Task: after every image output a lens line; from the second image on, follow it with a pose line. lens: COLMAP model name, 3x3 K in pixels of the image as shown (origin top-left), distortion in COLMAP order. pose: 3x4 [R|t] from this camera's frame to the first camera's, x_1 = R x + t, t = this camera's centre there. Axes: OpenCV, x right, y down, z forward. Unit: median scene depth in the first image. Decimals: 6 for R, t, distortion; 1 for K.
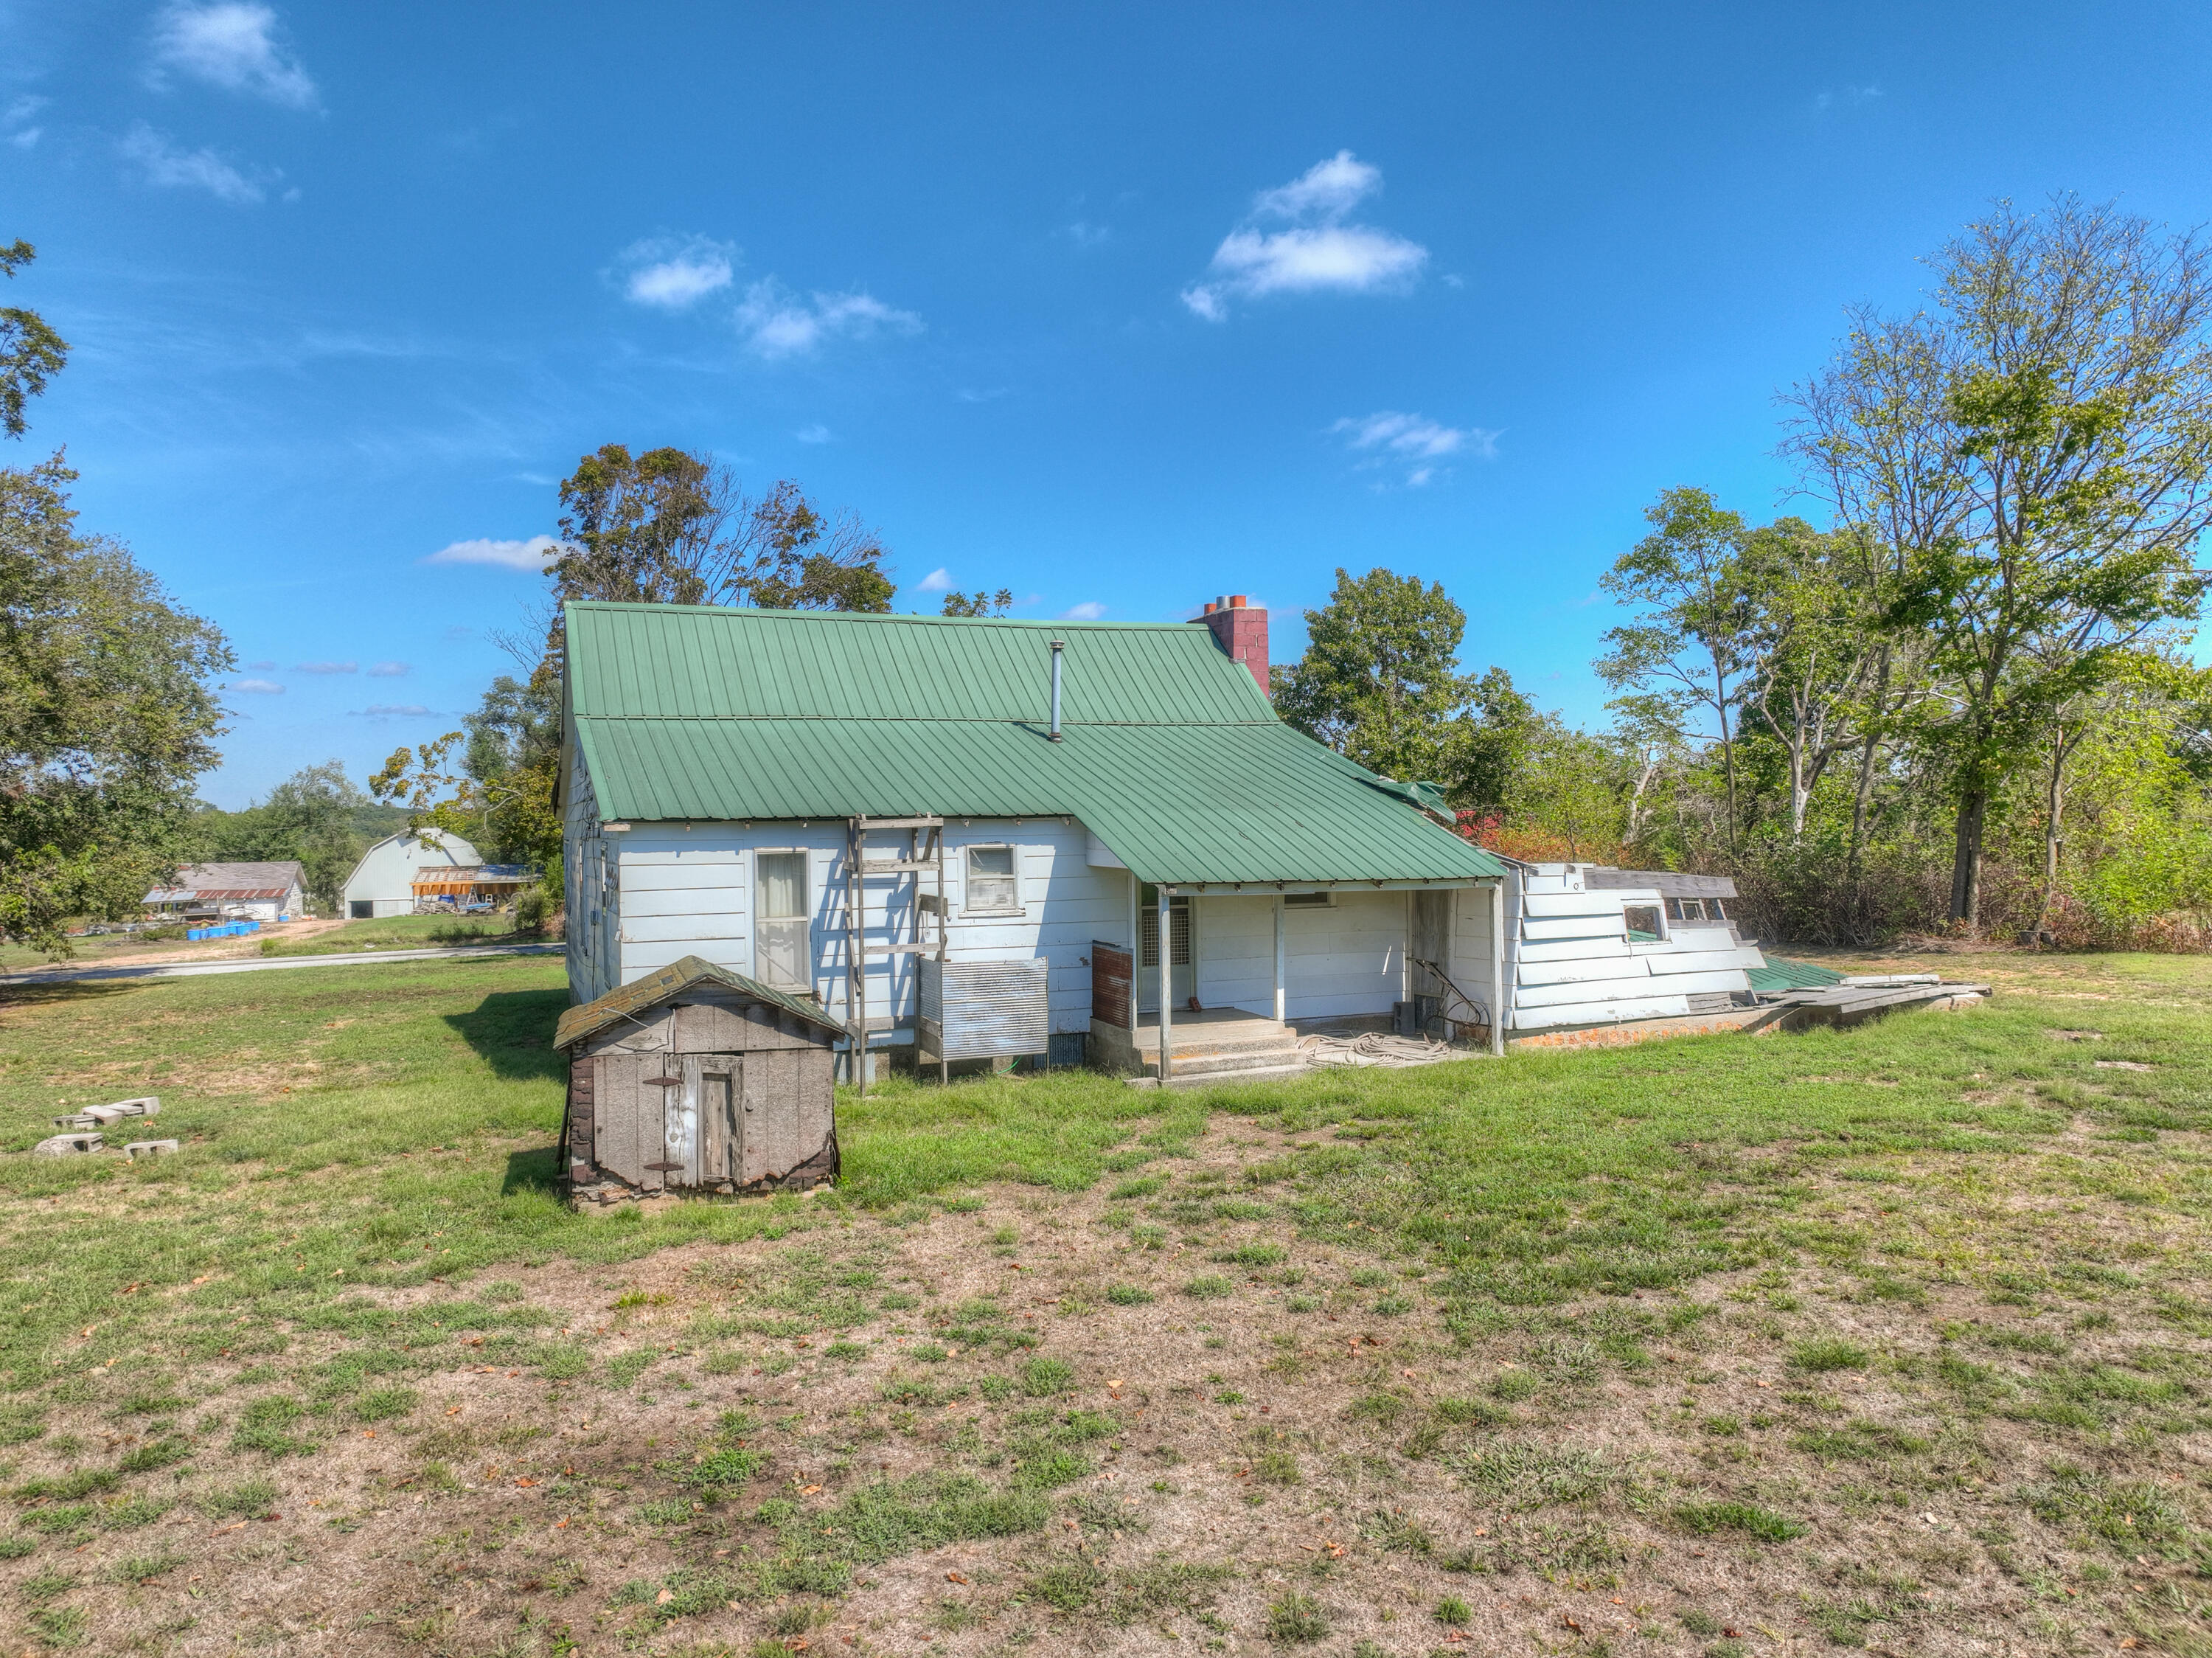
lens RADIAL K [[1550.4, 0, 1113.0], [0, 1550.4, 826.1], [0, 0, 1]] dist [-0.006224, 0.021364]
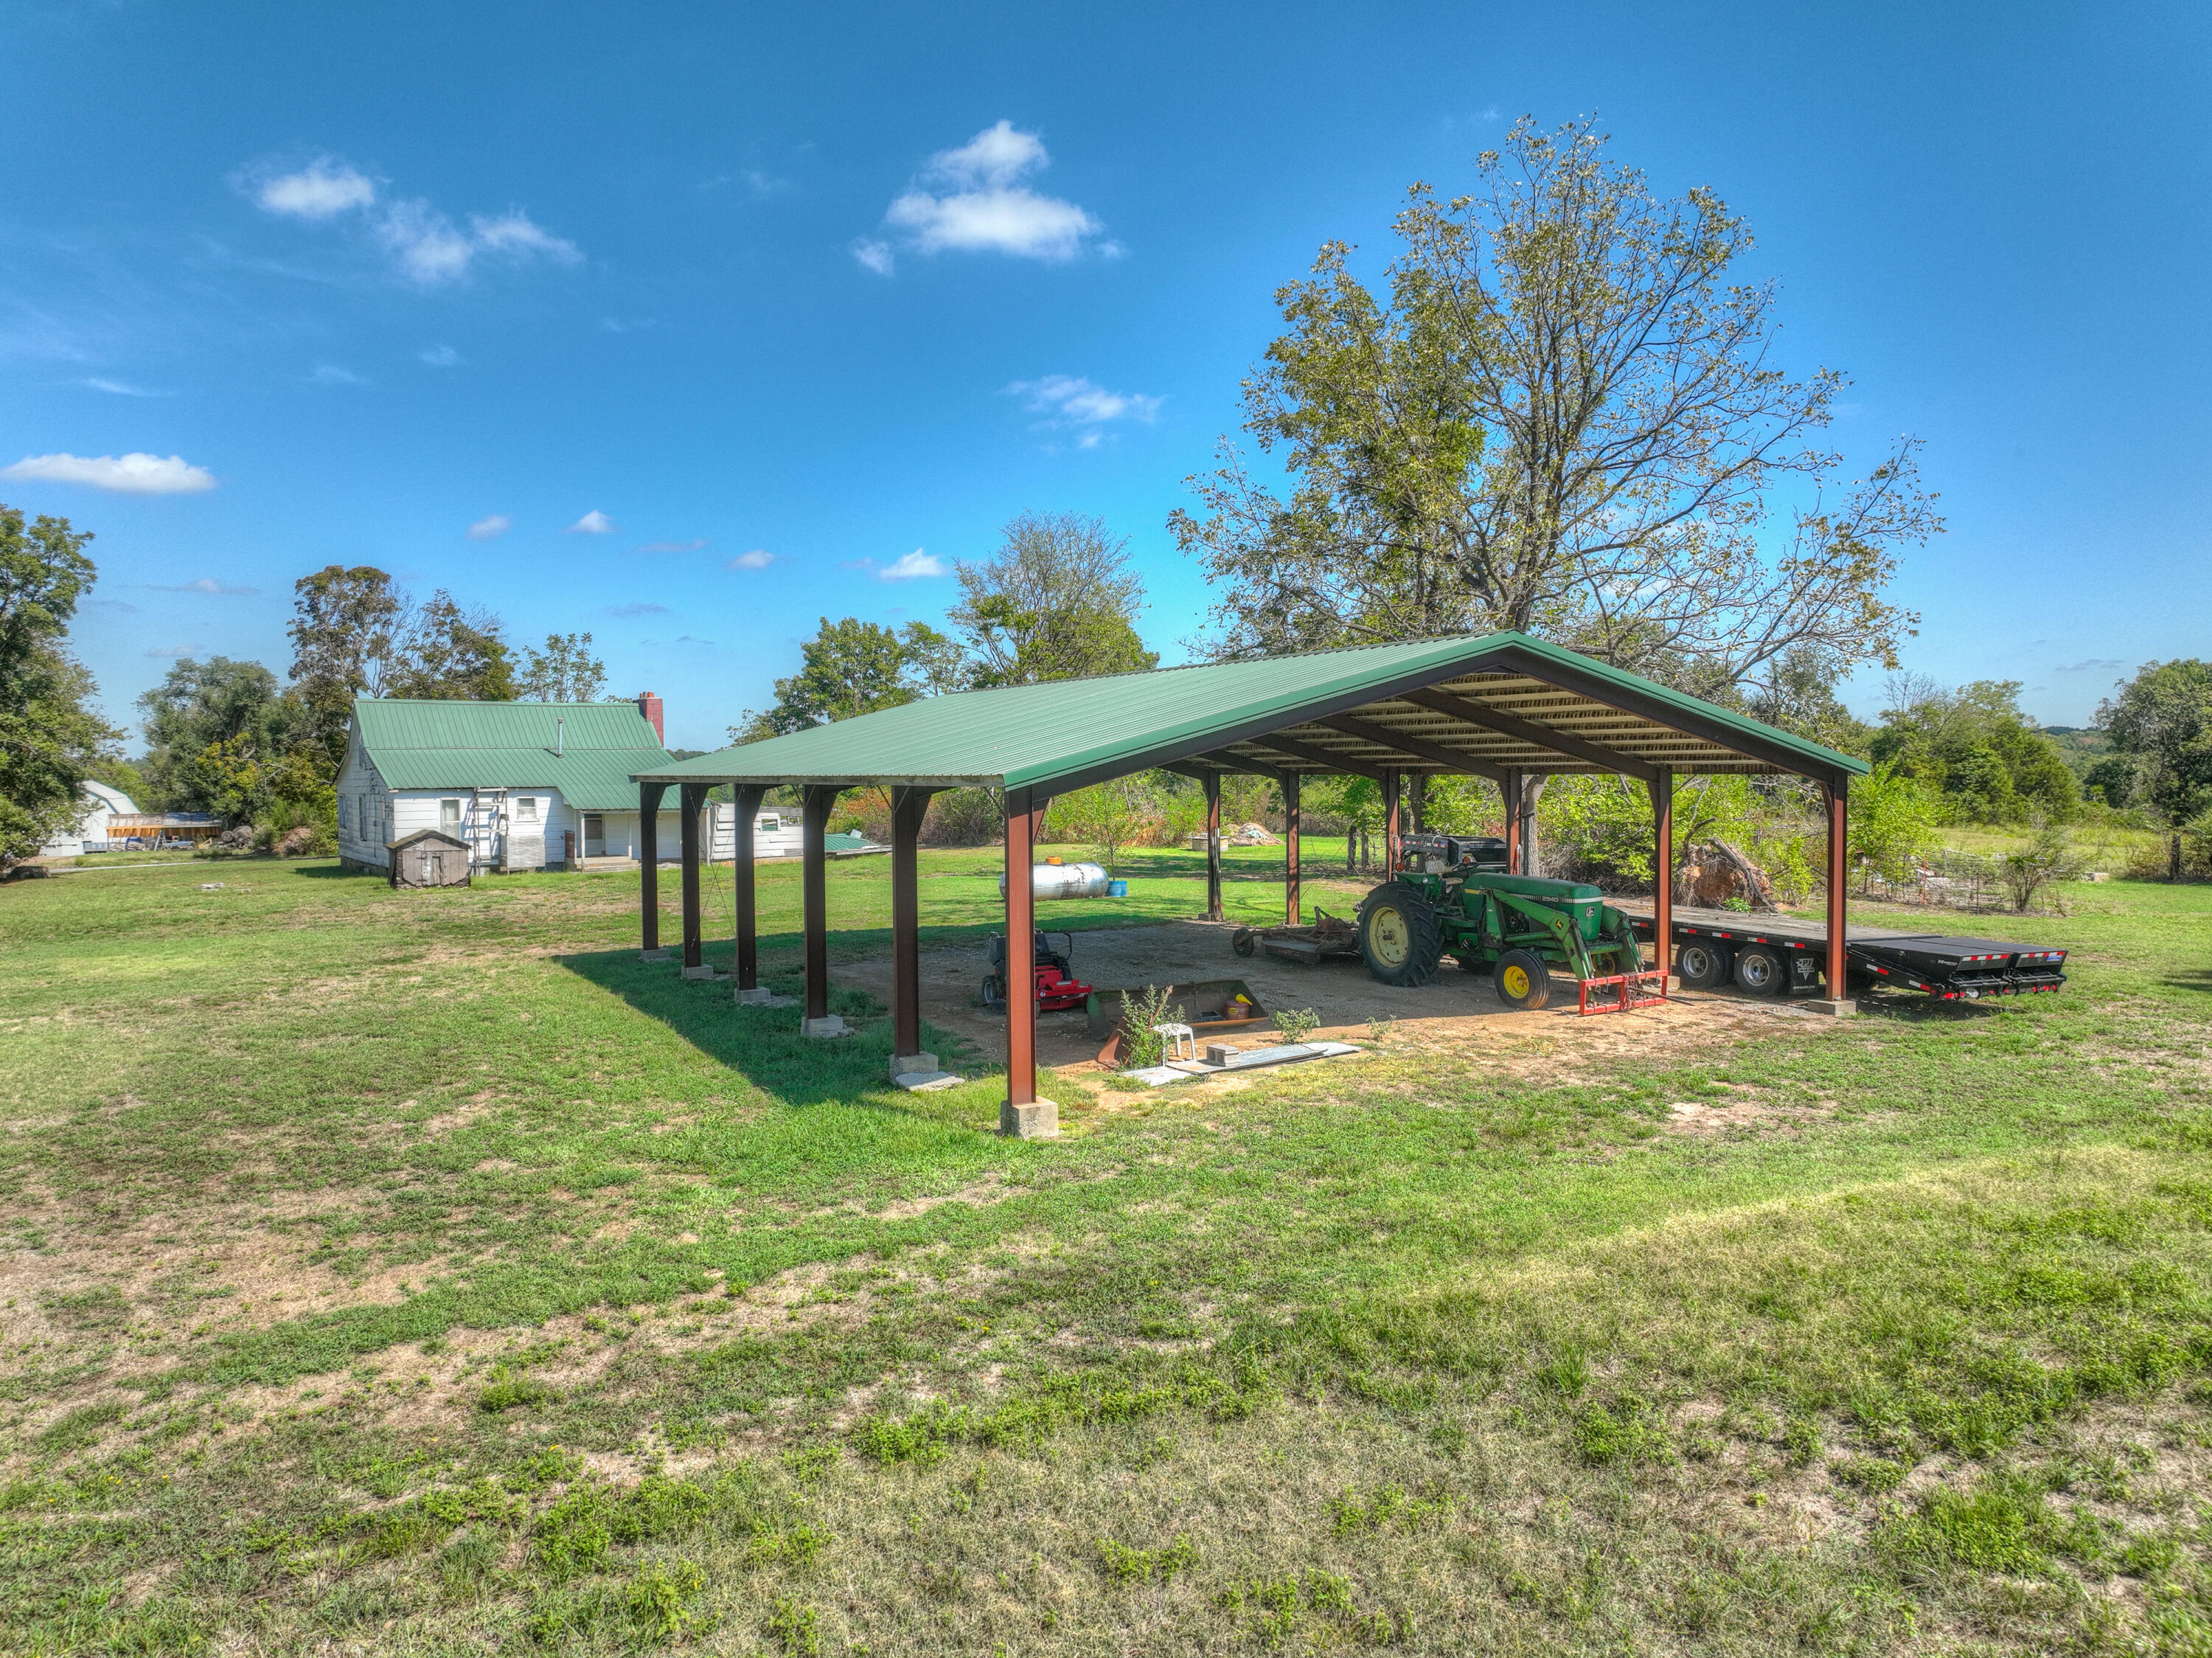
lens RADIAL K [[1550.4, 0, 1113.0], [0, 1550.4, 826.1], [0, 0, 1]] dist [-0.006224, 0.021364]
pose [[0.977838, -0.001752, 0.209358, 0.377684], [-0.004559, 0.999550, 0.029657, -0.024050], [-0.209316, -0.029954, 0.977389, -2.016499]]
